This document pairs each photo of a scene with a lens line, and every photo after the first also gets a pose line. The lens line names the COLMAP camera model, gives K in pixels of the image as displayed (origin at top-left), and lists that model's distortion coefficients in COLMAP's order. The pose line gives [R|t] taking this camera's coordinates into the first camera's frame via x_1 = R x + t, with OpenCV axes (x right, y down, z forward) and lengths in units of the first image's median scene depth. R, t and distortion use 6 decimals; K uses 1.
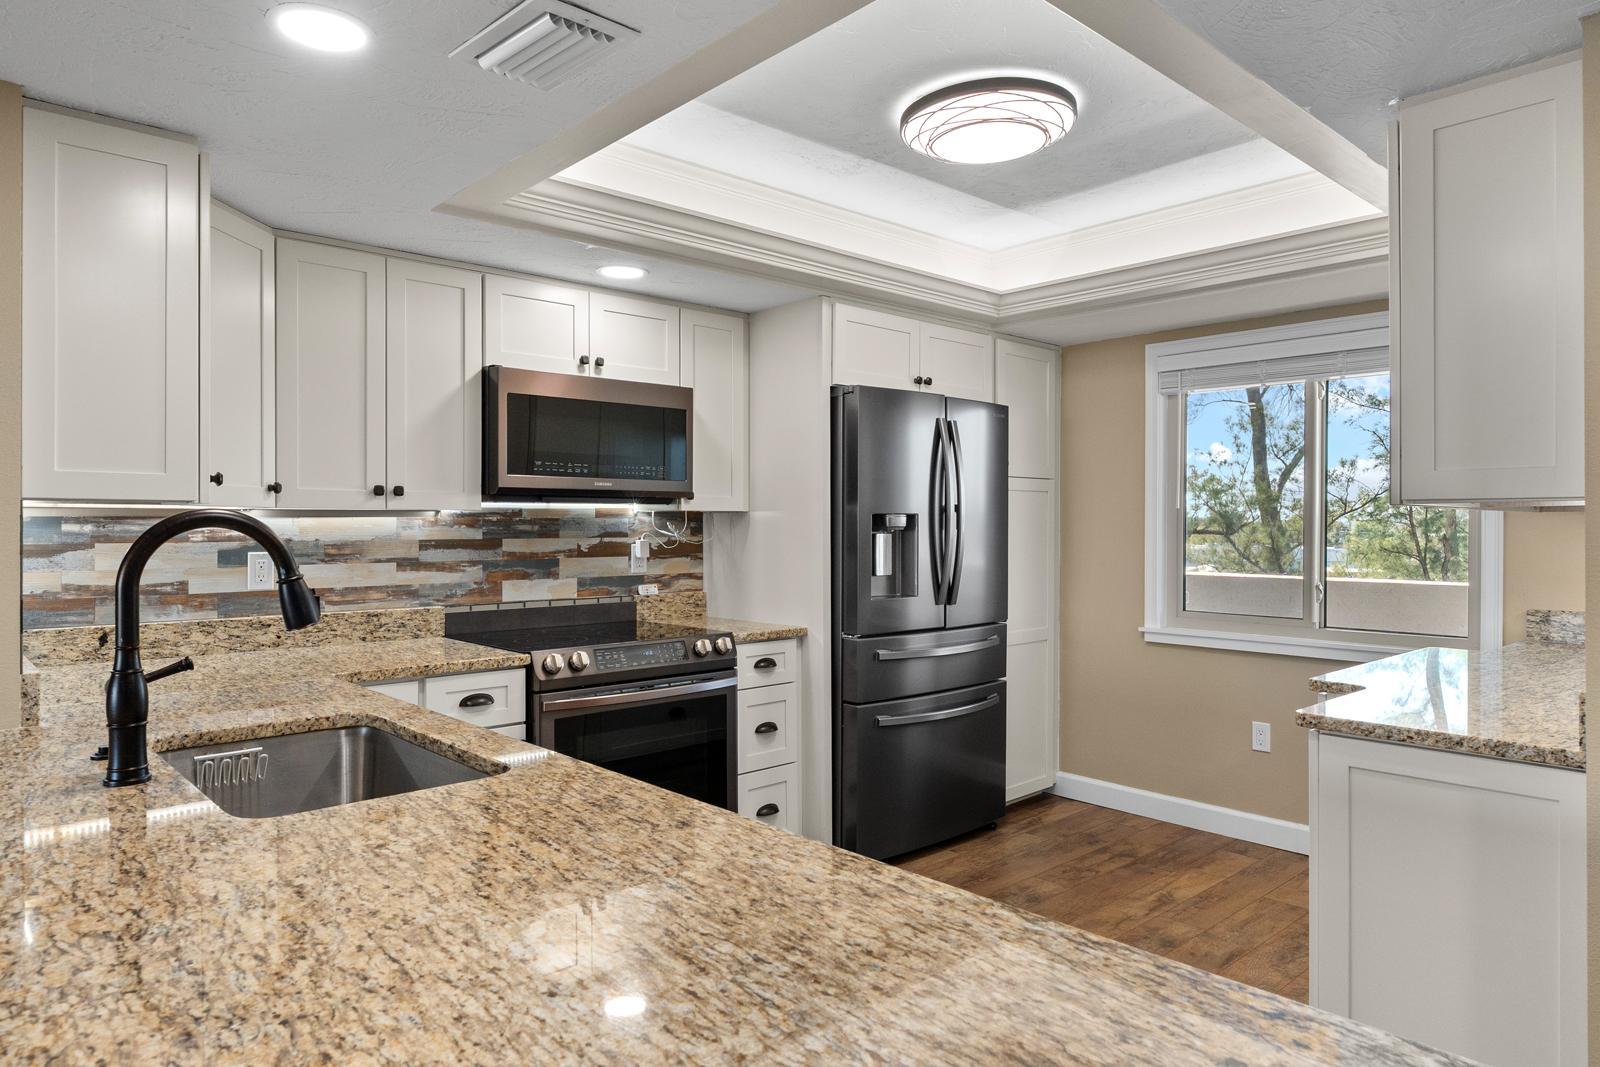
lens RADIAL K [[1002.3, 0, 800.0], [0, 1002.3, 533.5], [0, 0, 1]] dist [0.004696, 0.000880]
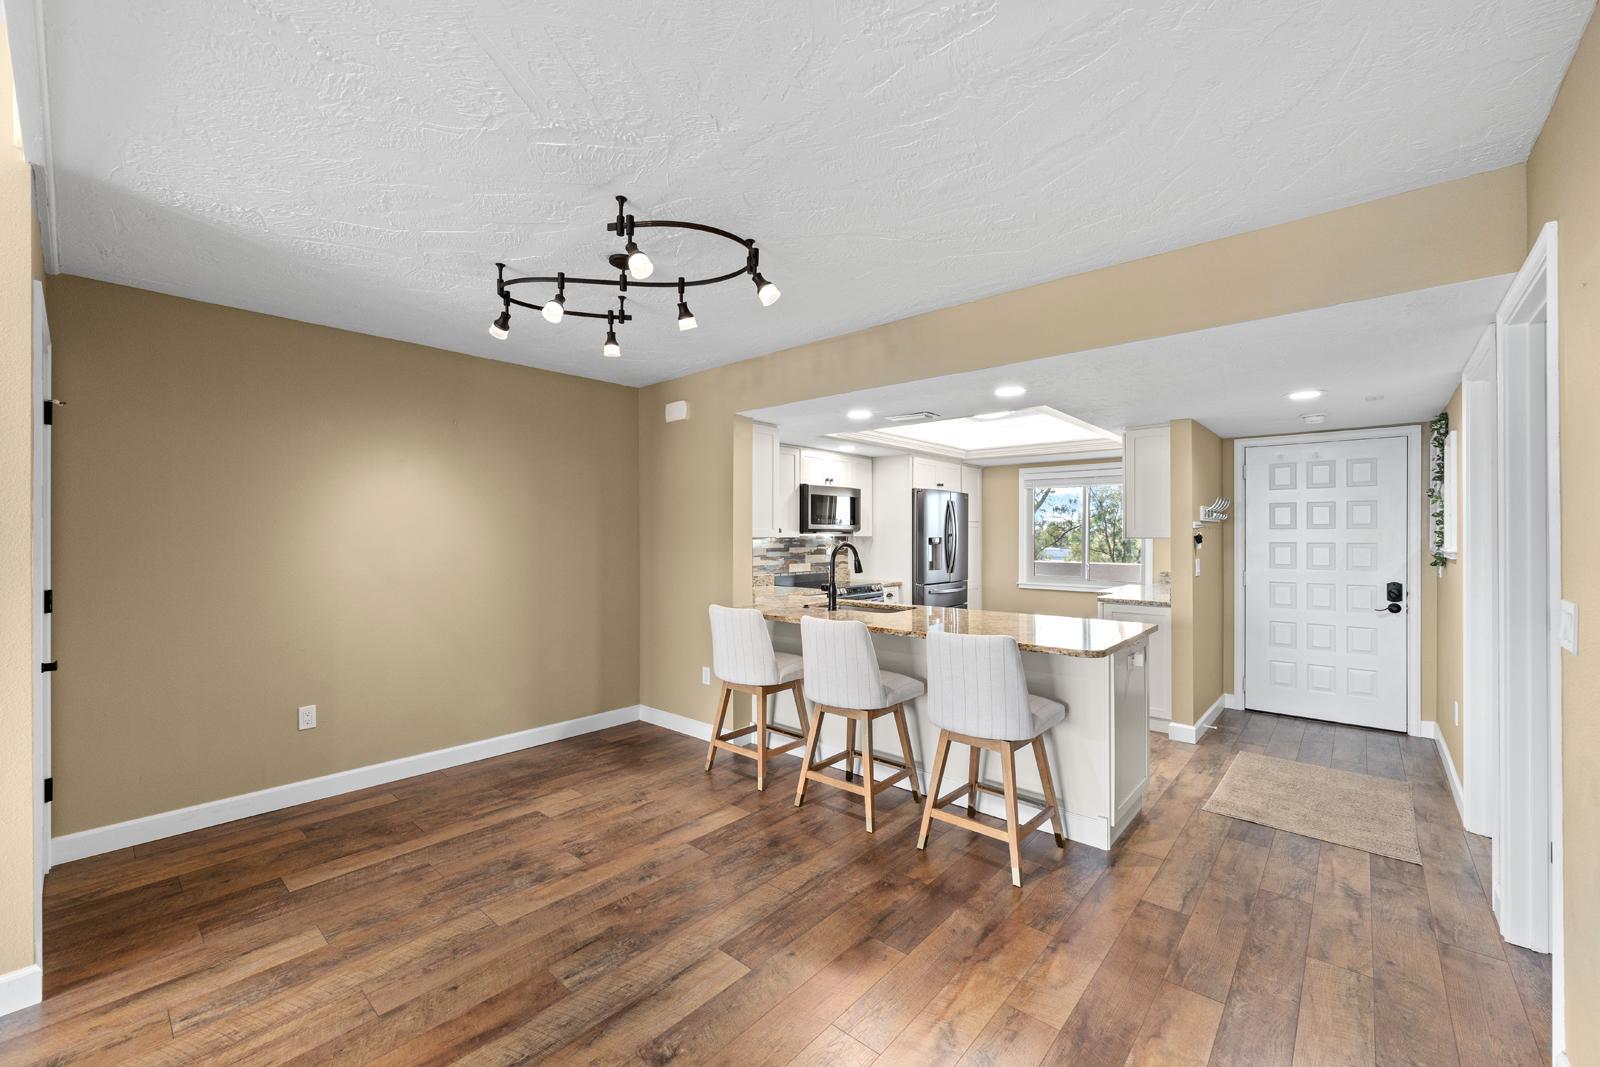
lens RADIAL K [[649.9, 0, 799.9], [0, 649.9, 529.5], [0, 0, 1]] dist [-0.000803, -0.000058]
pose [[0.993788, -0.000033, 0.111290, -0.437300], [0.001810, 0.999872, -0.015871, -0.014089], [-0.111276, 0.015974, 0.993661, -0.632292]]
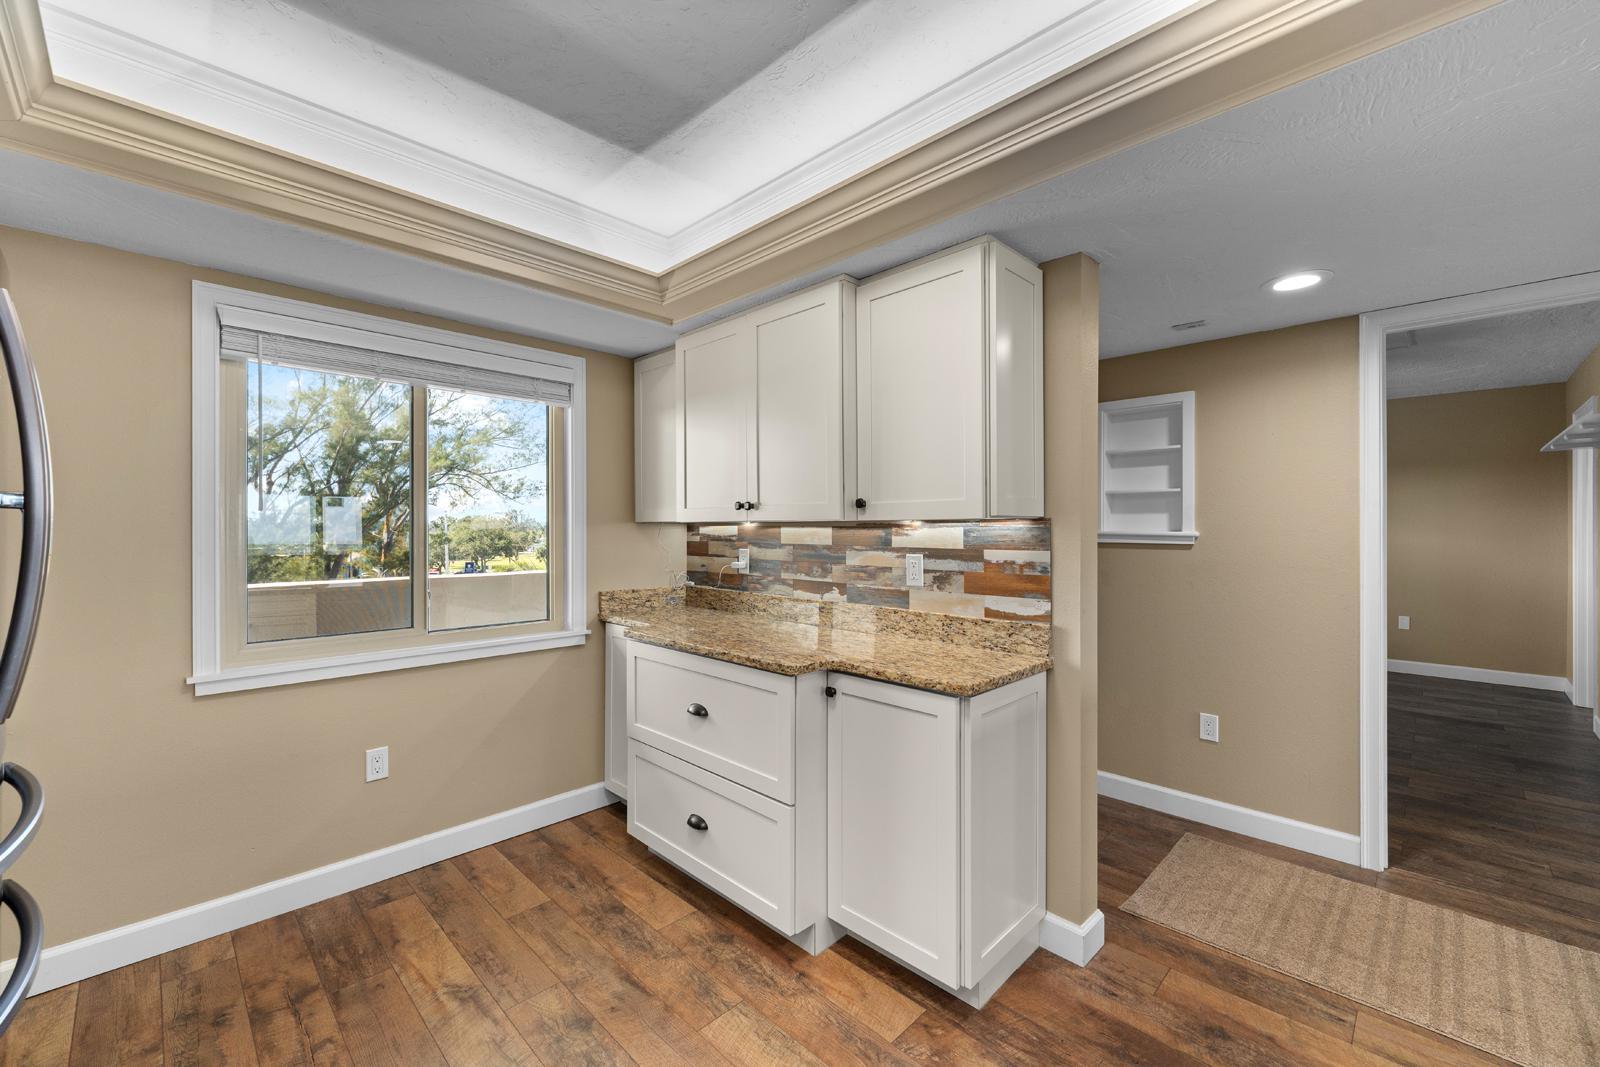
lens RADIAL K [[649.9, 0, 799.9], [0, 649.9, 529.5], [0, 0, 1]] dist [-0.000803, -0.000058]
pose [[-0.049019, -0.002864, 0.998794, -0.159148], [0.011576, 0.999927, 0.003435, -0.008754], [-0.998731, 0.011731, -0.048982, 0.689974]]
